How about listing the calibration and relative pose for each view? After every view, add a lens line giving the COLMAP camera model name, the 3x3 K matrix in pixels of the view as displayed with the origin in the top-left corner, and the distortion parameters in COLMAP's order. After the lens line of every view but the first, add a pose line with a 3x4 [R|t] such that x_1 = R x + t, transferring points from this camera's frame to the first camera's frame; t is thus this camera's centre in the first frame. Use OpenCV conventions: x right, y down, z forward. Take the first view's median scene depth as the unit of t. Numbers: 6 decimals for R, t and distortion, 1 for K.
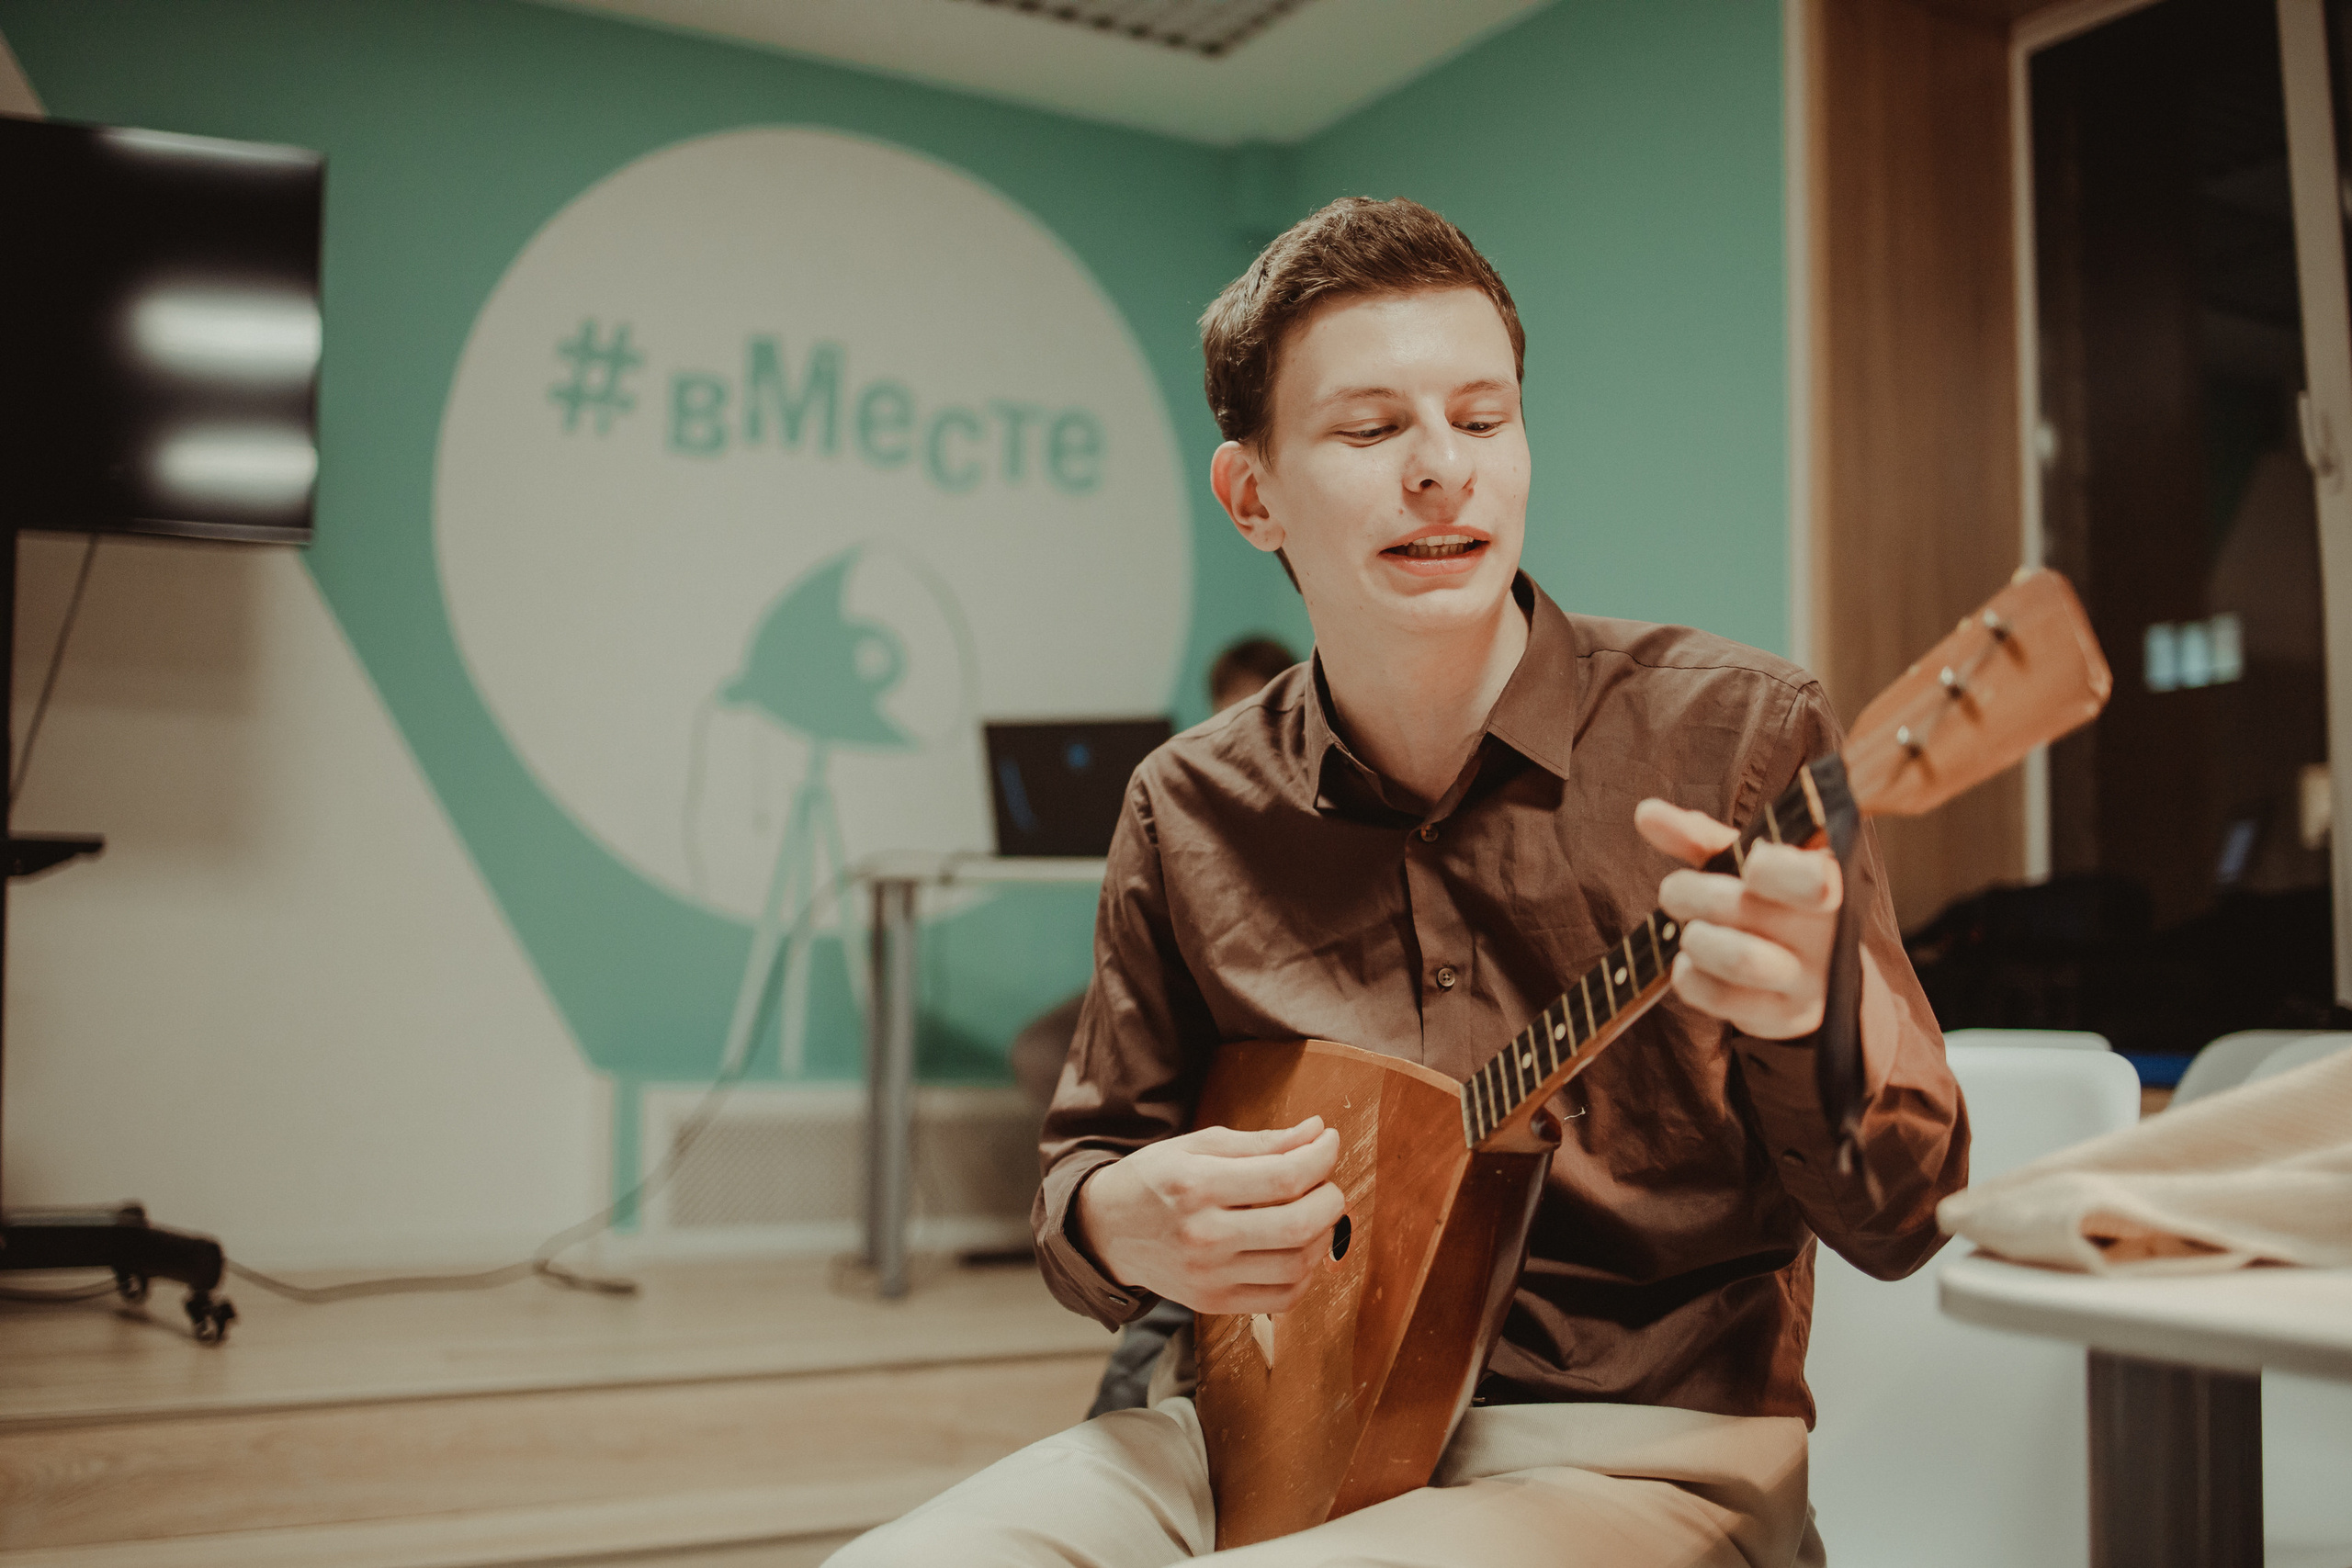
lens RADIAL K [[2453.5, 0, 1183.1], [0, 2453.5, 748.6], [0, 0, 1]] dist [-0.040531, -0.007379]
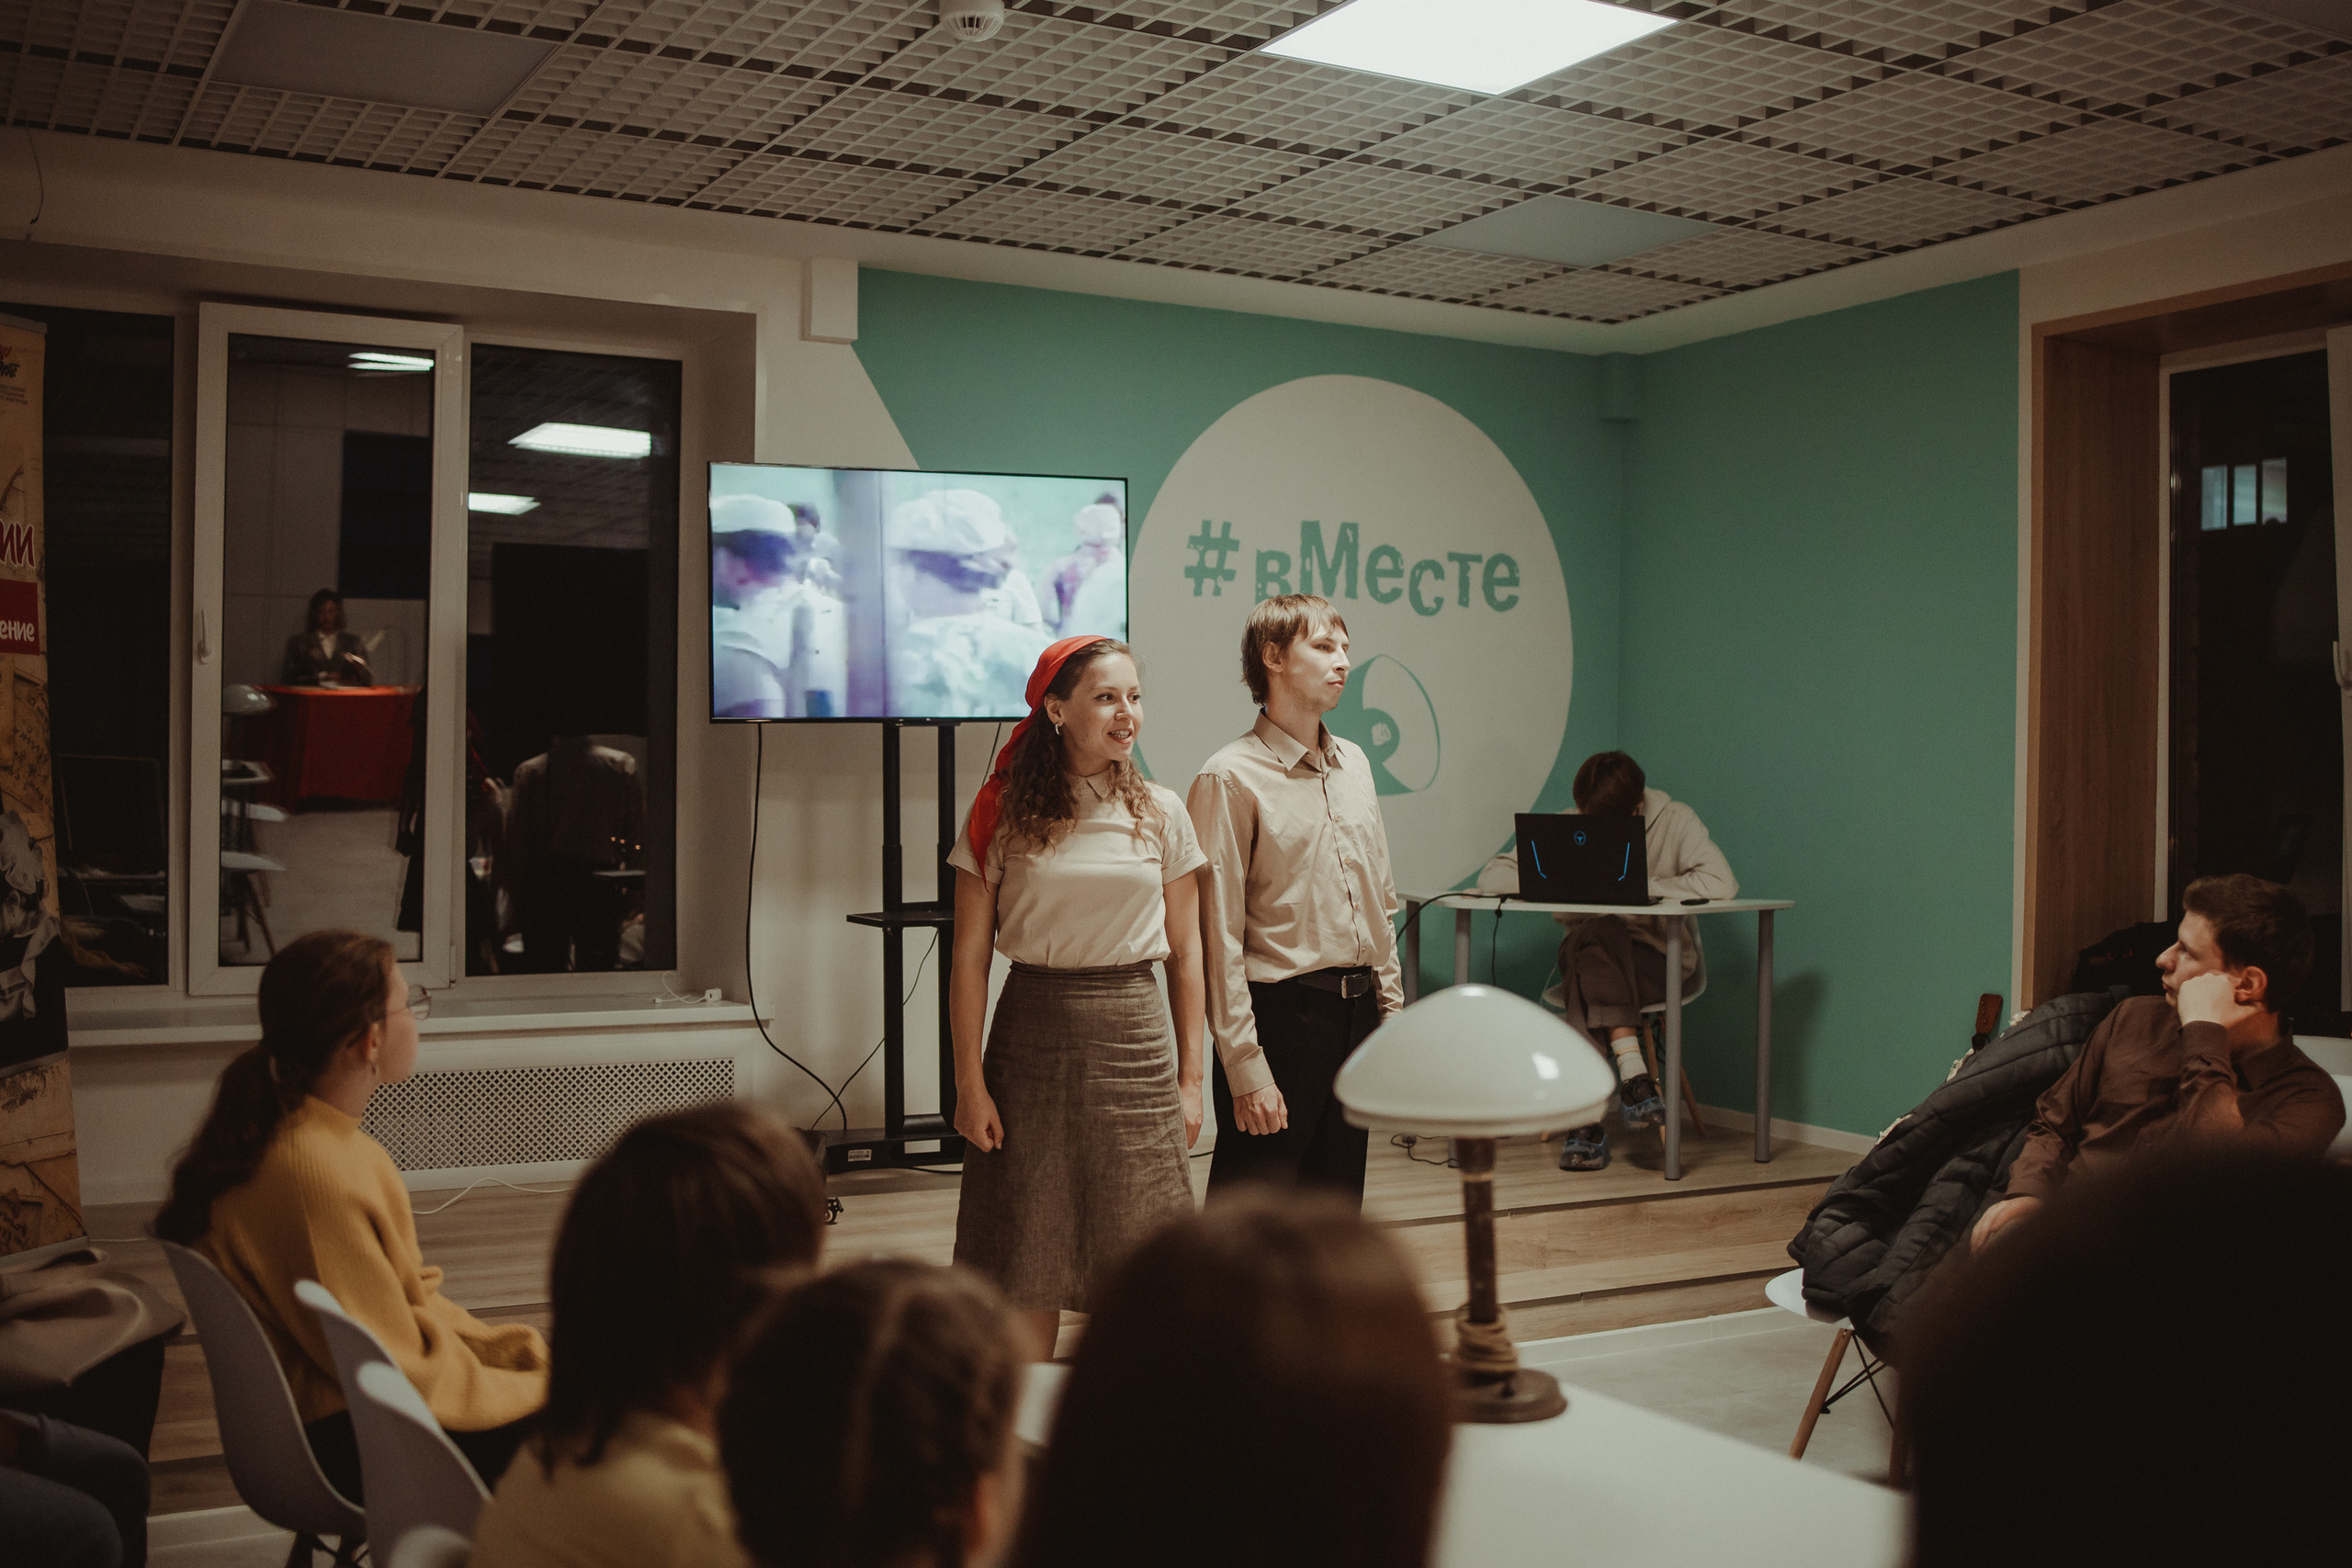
lens RADIAL K [[2414.3, 0, 1176.0], [0, 2414.3, 784.0], [0, 0, 1]] dist [-0.022058, -0.001104]
pose [[0.999794, -0.002983, -0.020094, -0.230873], [0.005019, 0.994767, 0.102044, -0.164336], [0.019685, -0.102124, 0.994577, -0.493848]]
